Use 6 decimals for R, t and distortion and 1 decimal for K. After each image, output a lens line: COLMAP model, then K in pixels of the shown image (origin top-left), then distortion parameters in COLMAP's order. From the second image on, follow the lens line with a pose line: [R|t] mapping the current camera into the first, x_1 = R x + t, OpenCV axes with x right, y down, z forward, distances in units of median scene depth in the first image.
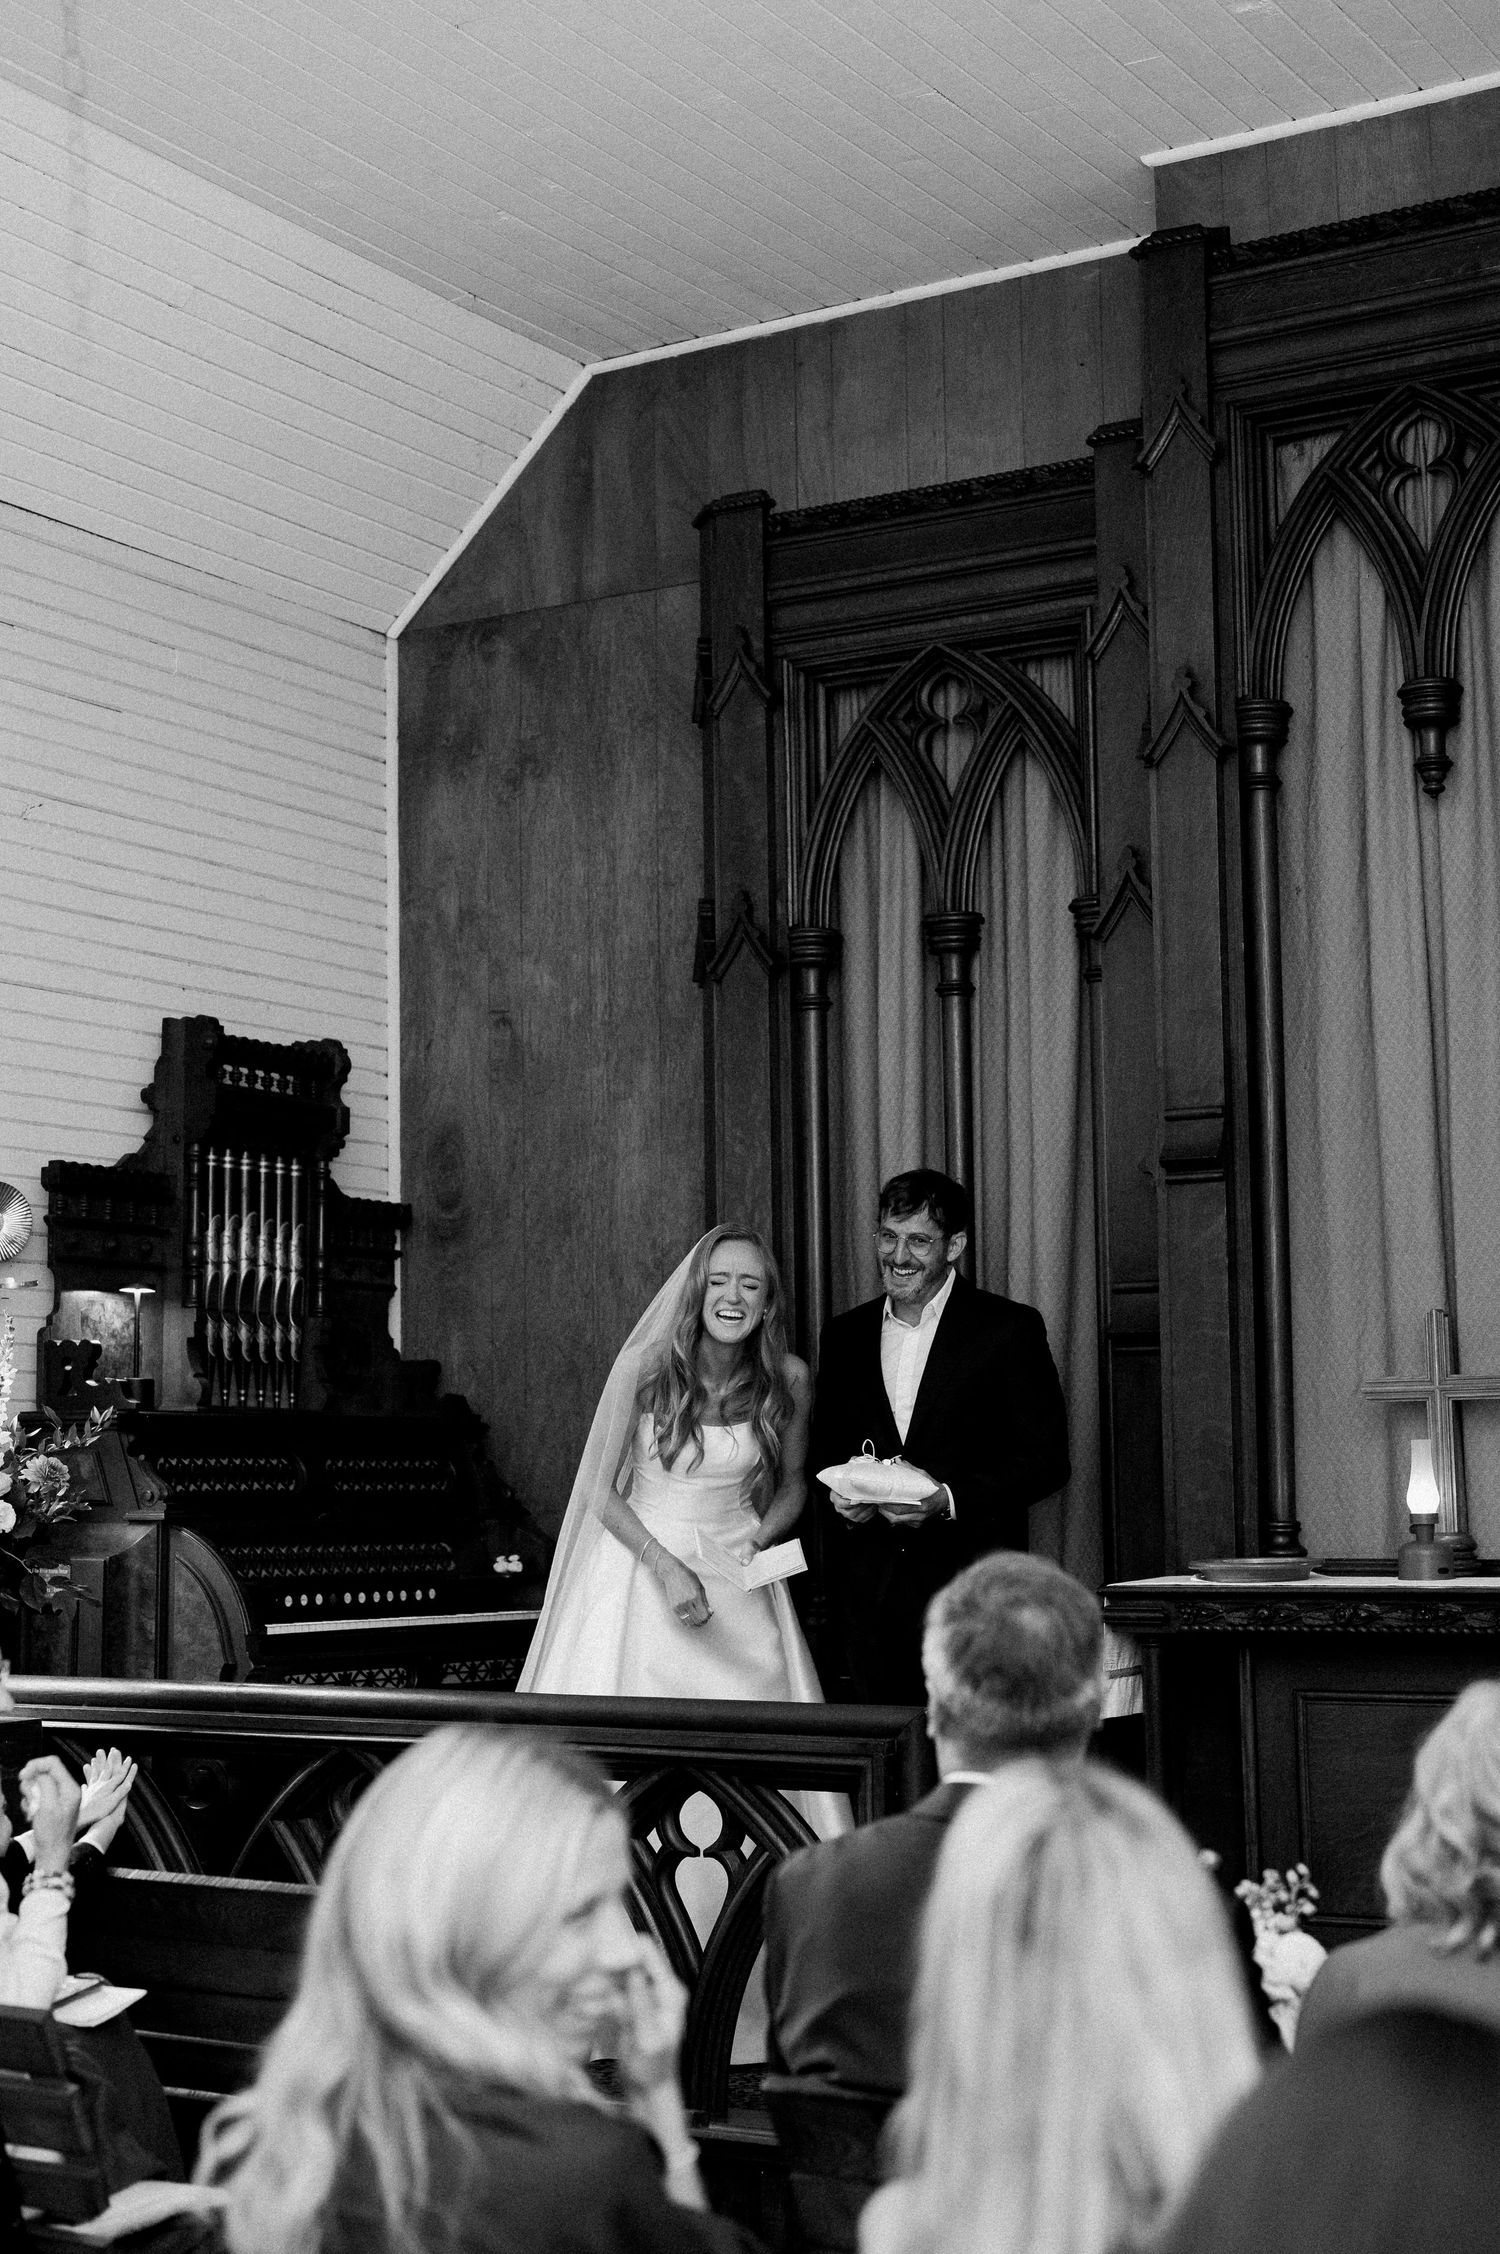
lens RADIAL K [[3311.5, 0, 750.0], [0, 3311.5, 1127.0], [0, 0, 1]] dist [0.000480, 0.047452]
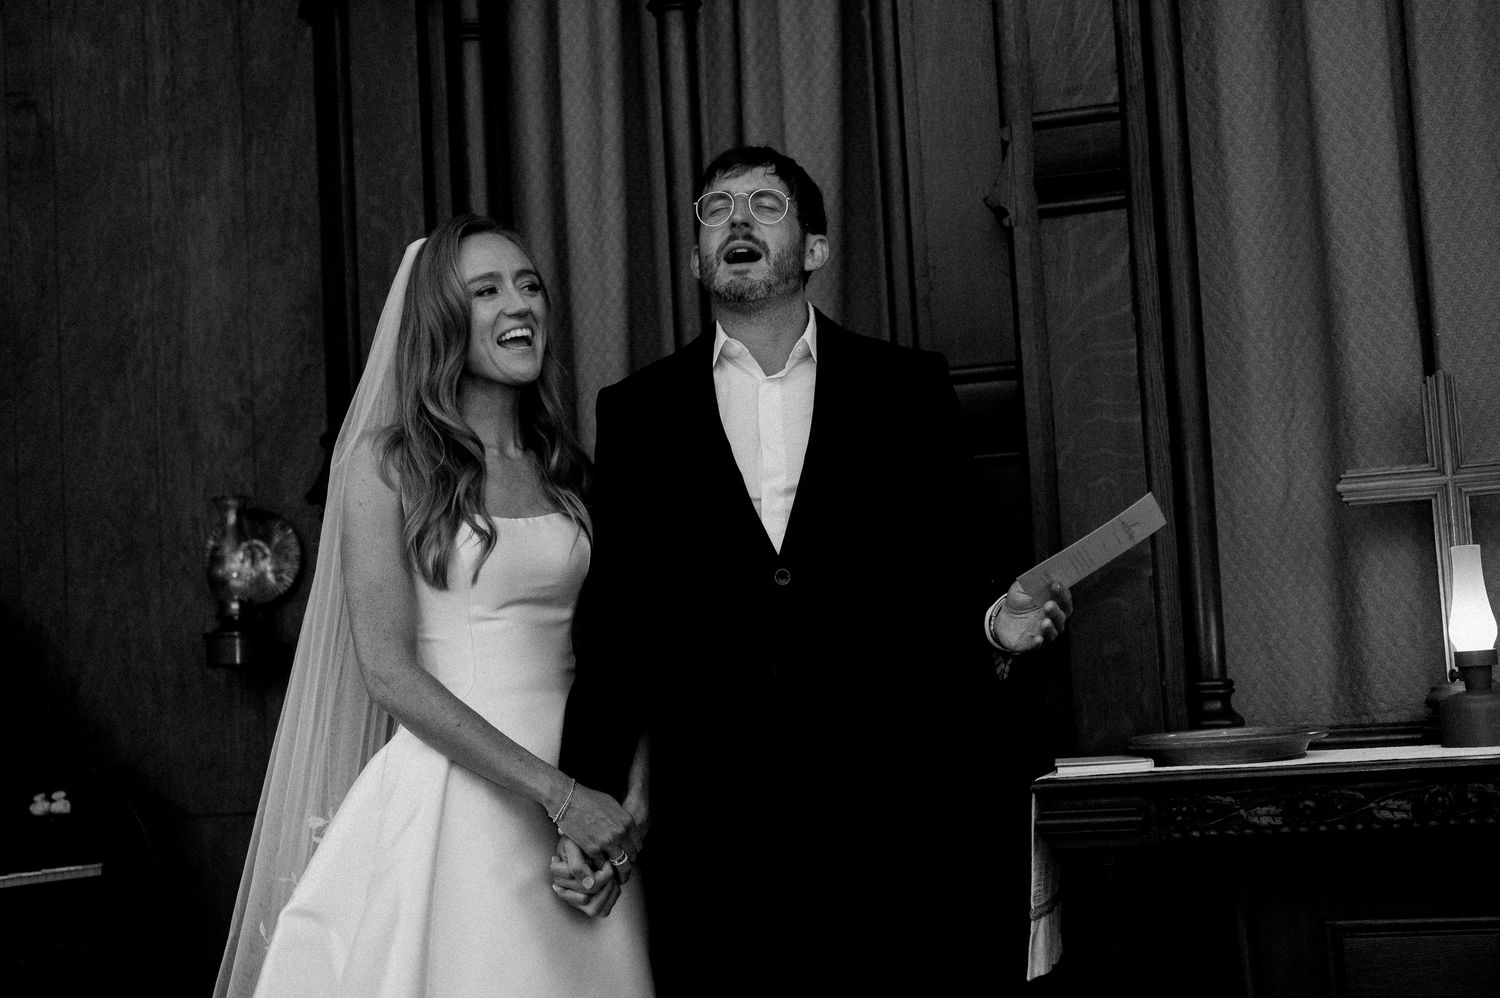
lens RADIAL K [[2203.7, 0, 750.0], [0, 2203.7, 499.0], [0, 0, 1]] dist [0.000480, 0.047452]
pose [[0.962842, -0.015677, 0.269609, -0.054636], [0.016706, 0.999859, -0.001522, 0.067245], [-0.269547, 0.005970, 0.962969, 0.482354]]
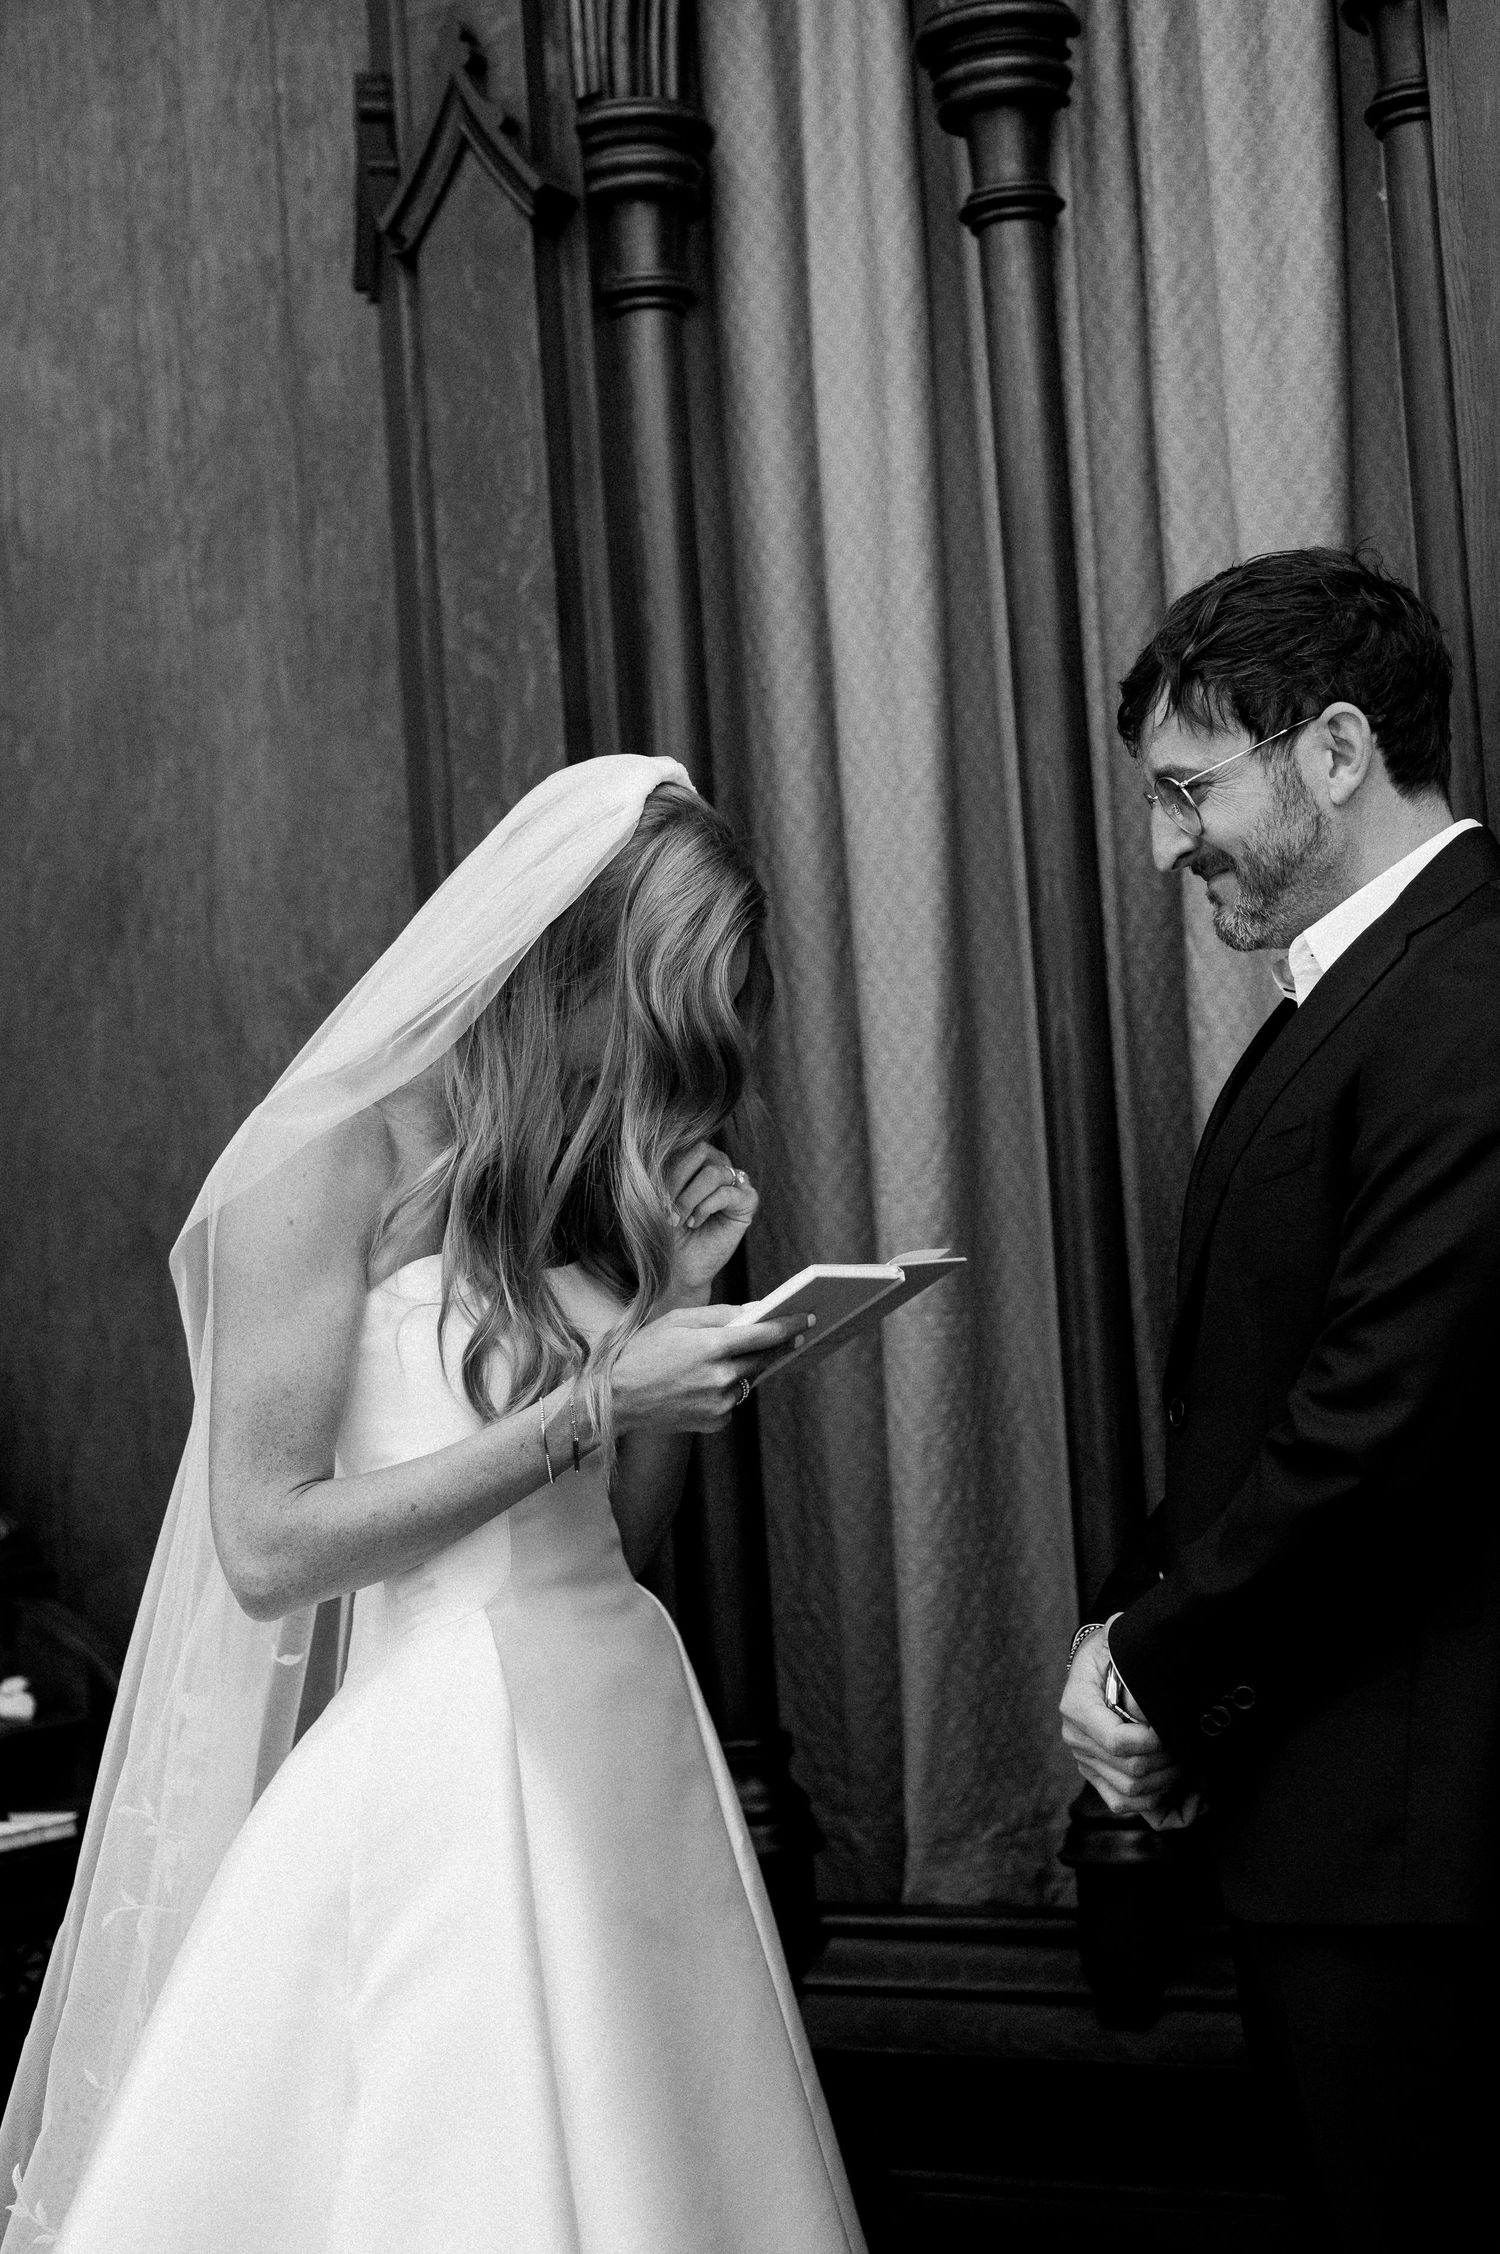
lens RADIAL K [[3311.5, 0, 750.0], [0, 3311.5, 1127.0], [0, 0, 1]] dist [0.000480, 0.047452]
pose [[0.997501, -0.049823, 0.050088, 0.006070], [0.048103, 0.998230, 0.034977, 0.047647], [-0.051742, -0.032480, 0.998132, 0.571774]]
